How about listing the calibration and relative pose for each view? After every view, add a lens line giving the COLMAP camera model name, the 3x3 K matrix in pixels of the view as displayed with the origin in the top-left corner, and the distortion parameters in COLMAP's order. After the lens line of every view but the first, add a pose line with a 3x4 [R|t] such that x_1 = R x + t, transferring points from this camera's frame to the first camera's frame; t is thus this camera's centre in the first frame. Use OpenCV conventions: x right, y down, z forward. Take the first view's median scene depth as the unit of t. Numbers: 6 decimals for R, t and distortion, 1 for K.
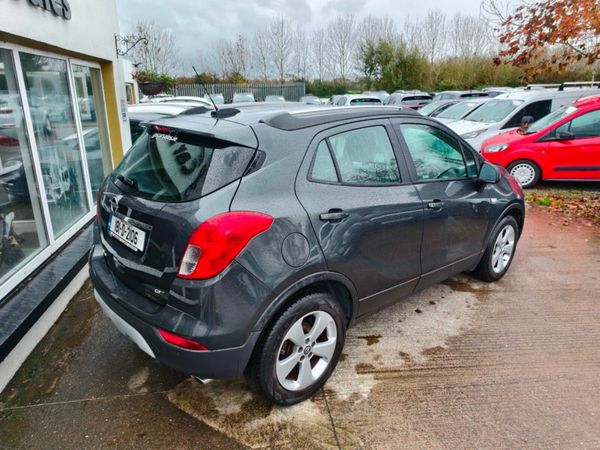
lens RADIAL K [[419.5, 0, 302.6], [0, 419.5, 227.1], [0, 0, 1]] dist [0.016802, -0.014590]
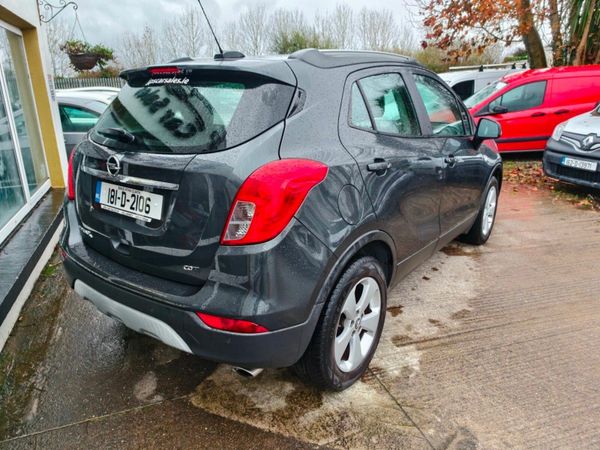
lens RADIAL K [[419.5, 0, 295.7], [0, 419.5, 222.8], [0, 0, 1]] dist [0.016802, -0.014590]
pose [[0.982120, -0.073371, 0.173368, -0.202232], [0.073663, 0.997272, 0.004757, 0.057997], [-0.173244, 0.008099, 0.984846, 0.134640]]
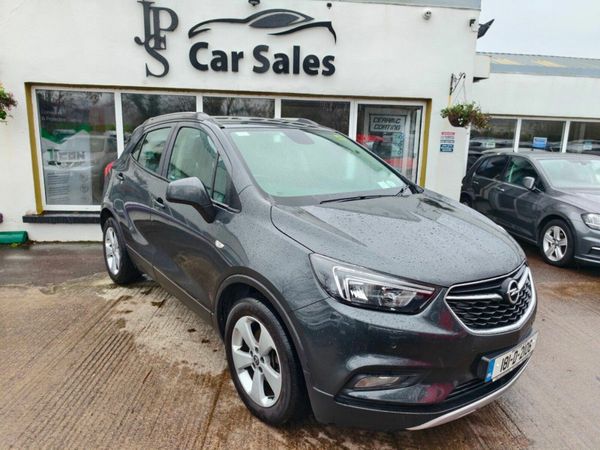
lens RADIAL K [[419.5, 0, 300.1], [0, 419.5, 224.7], [0, 0, 1]] dist [0.016802, -0.014590]
pose [[-0.059341, 0.184588, -0.981023, 1.329323], [-0.327526, 0.924751, 0.193811, -0.318602], [0.942977, 0.332811, 0.005581, 1.357367]]
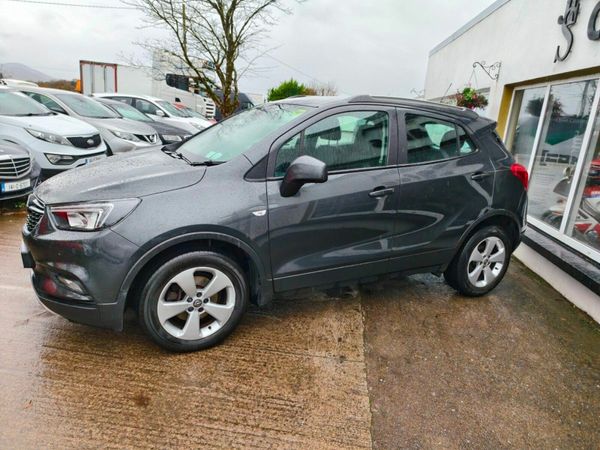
lens RADIAL K [[419.5, 0, 300.0], [0, 419.5, 228.1], [0, 0, 1]] dist [0.016802, -0.014590]
pose [[-0.961308, -0.147778, 0.232485, -0.123793], [0.000290, 0.843393, 0.537297, -0.659232], [-0.275477, 0.516575, -0.810717, 2.340641]]
